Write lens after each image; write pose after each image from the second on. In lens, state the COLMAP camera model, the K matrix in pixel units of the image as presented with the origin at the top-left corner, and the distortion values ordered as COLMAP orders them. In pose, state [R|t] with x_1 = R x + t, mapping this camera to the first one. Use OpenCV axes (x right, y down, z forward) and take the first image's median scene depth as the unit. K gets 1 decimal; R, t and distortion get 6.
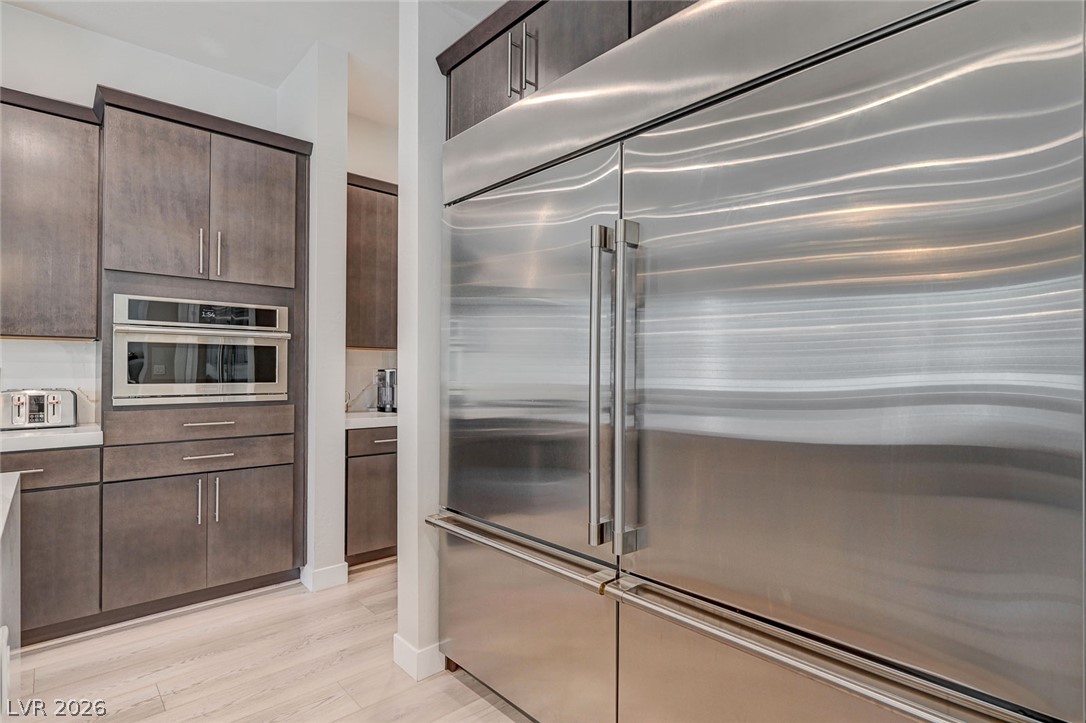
lens RADIAL K [[551.5, 0, 541.9], [0, 551.5, 366.1], [0, 0, 1]] dist [-0.000574, -0.000767]
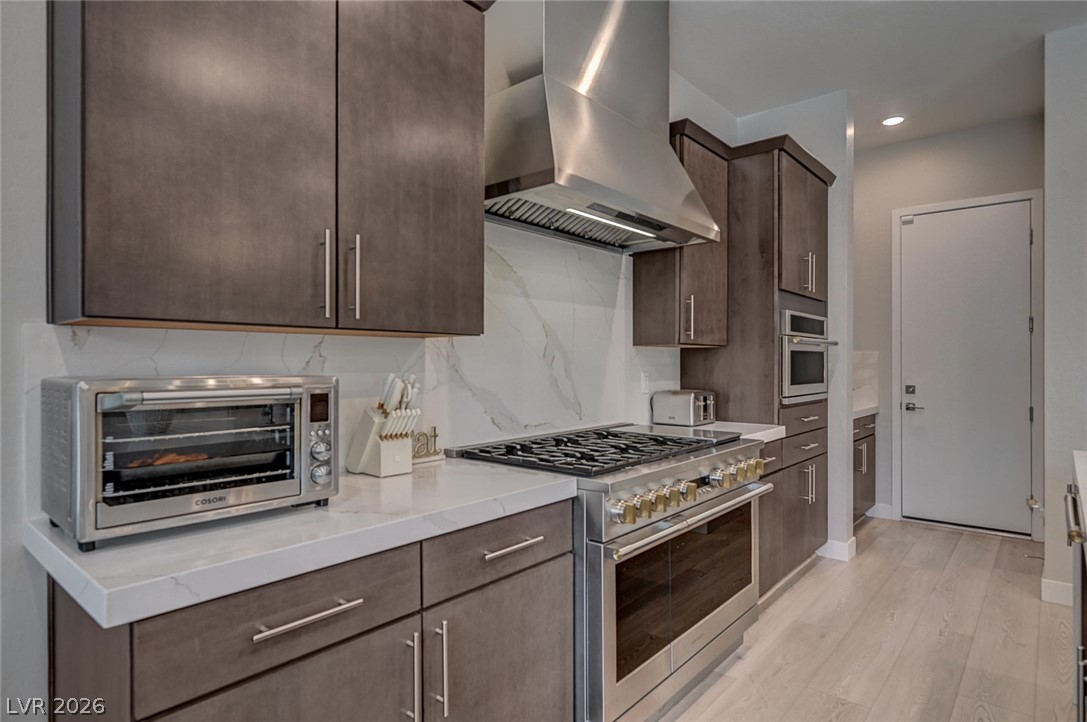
lens RADIAL K [[594.2, 0, 543.5], [0, 594.2, 361.0], [0, 0, 1]] dist [-0.001765, 0.000118]
pose [[0.992264, -0.001428, 0.124140, -1.328458], [0.000657, 0.999980, 0.006251, -0.026622], [-0.124146, -0.006121, 0.992245, -0.186394]]
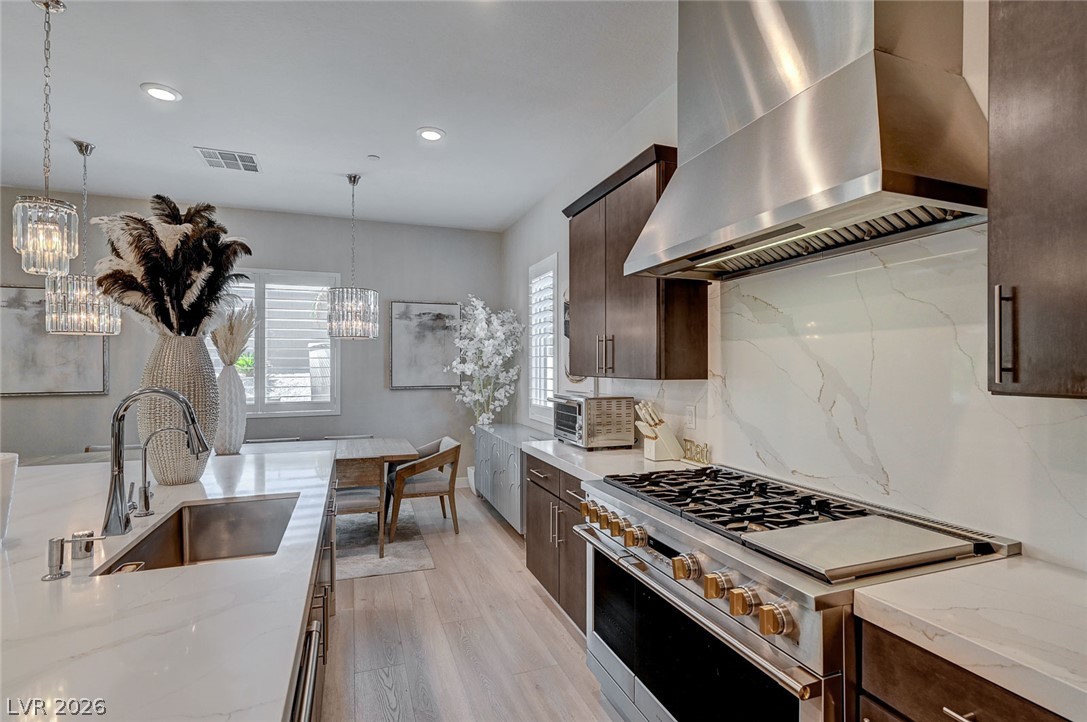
lens RADIAL K [[509.1, 0, 542.5], [0, 509.1, 364.5], [0, 0, 1]] dist [-0.003481, -0.000364]
pose [[-0.372270, -0.005409, -0.928109, -0.403429], [0.003132, 0.999970, -0.007084, -0.073635], [0.928119, -0.005544, -0.372242, 0.671587]]
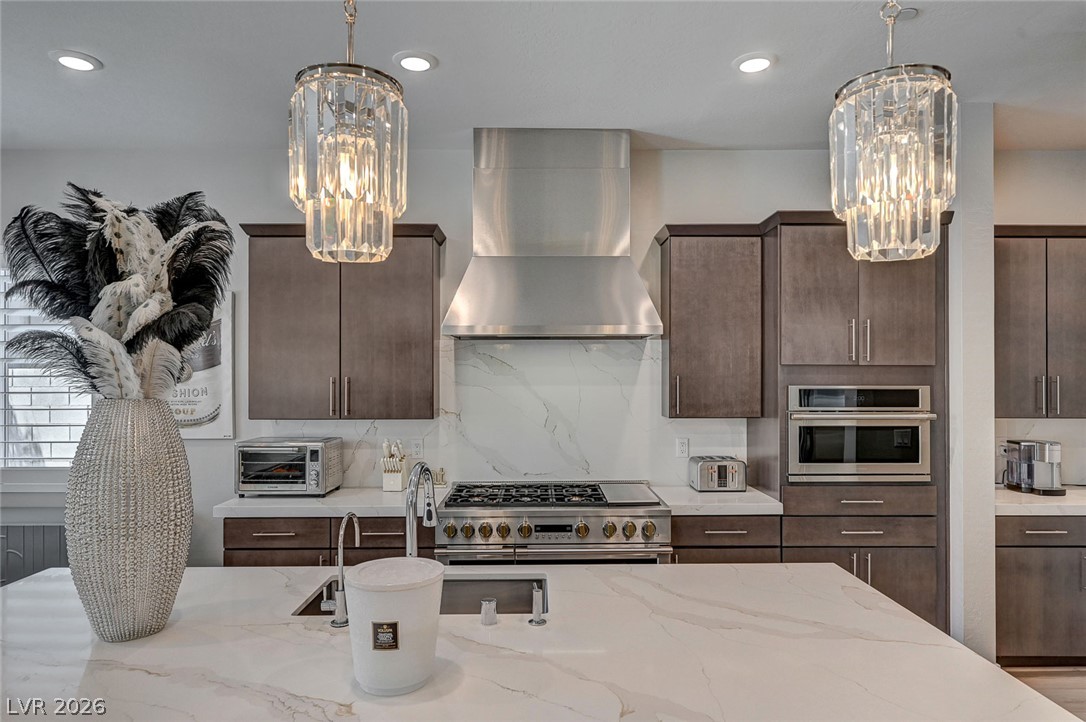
lens RADIAL K [[660.6, 0, 542.6], [0, 660.6, 369.1], [0, 0, 1]] dist [0.000273, -0.000876]
pose [[0.747443, -0.009787, -0.664254, -0.216611], [0.007623, 0.999952, -0.006155, -0.147540], [0.664282, -0.000463, 0.747482, -0.357641]]
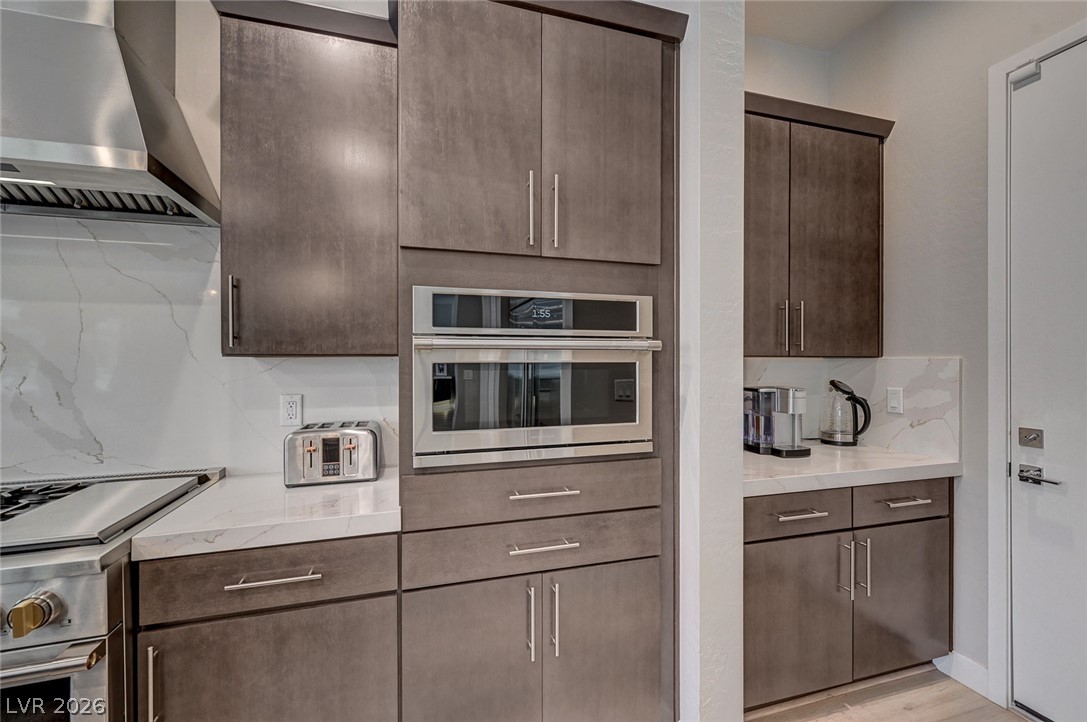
lens RADIAL K [[465.3, 0, 543.5], [0, 465.3, 361.0], [0, 0, 1]] dist [-0.000045, -0.000266]
pose [[0.904968, -0.004277, -0.425458, -0.388022], [0.008266, 0.999937, 0.007529, -0.045711], [0.425399, -0.010331, 0.904947, 0.540741]]
